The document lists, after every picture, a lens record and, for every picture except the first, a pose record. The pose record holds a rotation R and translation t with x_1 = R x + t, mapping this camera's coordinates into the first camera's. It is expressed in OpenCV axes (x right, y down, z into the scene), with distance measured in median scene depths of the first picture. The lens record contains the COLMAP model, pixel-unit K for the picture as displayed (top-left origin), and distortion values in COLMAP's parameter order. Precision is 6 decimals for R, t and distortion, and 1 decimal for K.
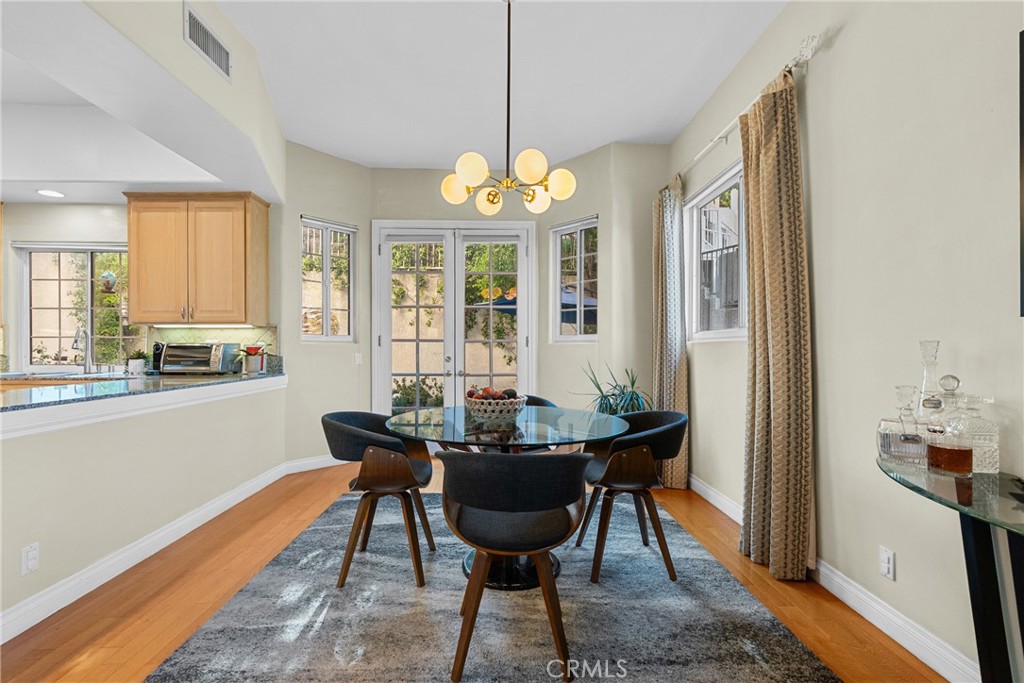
lens RADIAL K [[462.2, 0, 518.4], [0, 462.2, 345.9], [0, 0, 1]] dist [-0.015666, 0.006267]
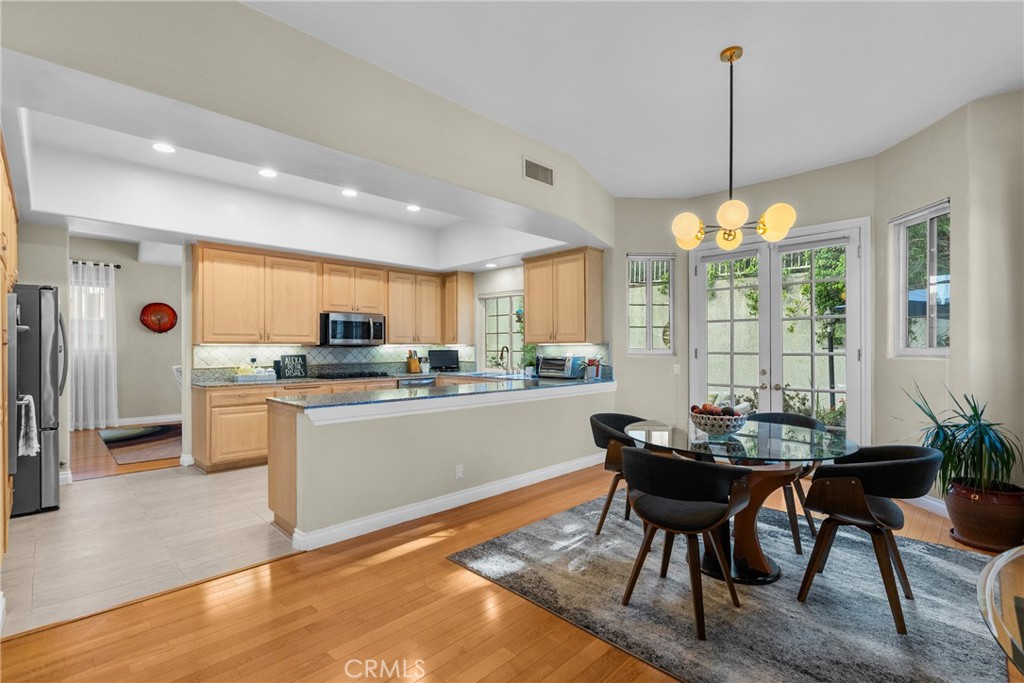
lens RADIAL K [[462.2, 0, 518.4], [0, 462.2, 345.9], [0, 0, 1]] dist [-0.015666, 0.006267]
pose [[0.695834, -0.006998, -0.718168, 0.253831], [0.003722, 0.999974, -0.006137, -0.030915], [0.718193, 0.001597, 0.695842, -0.096218]]
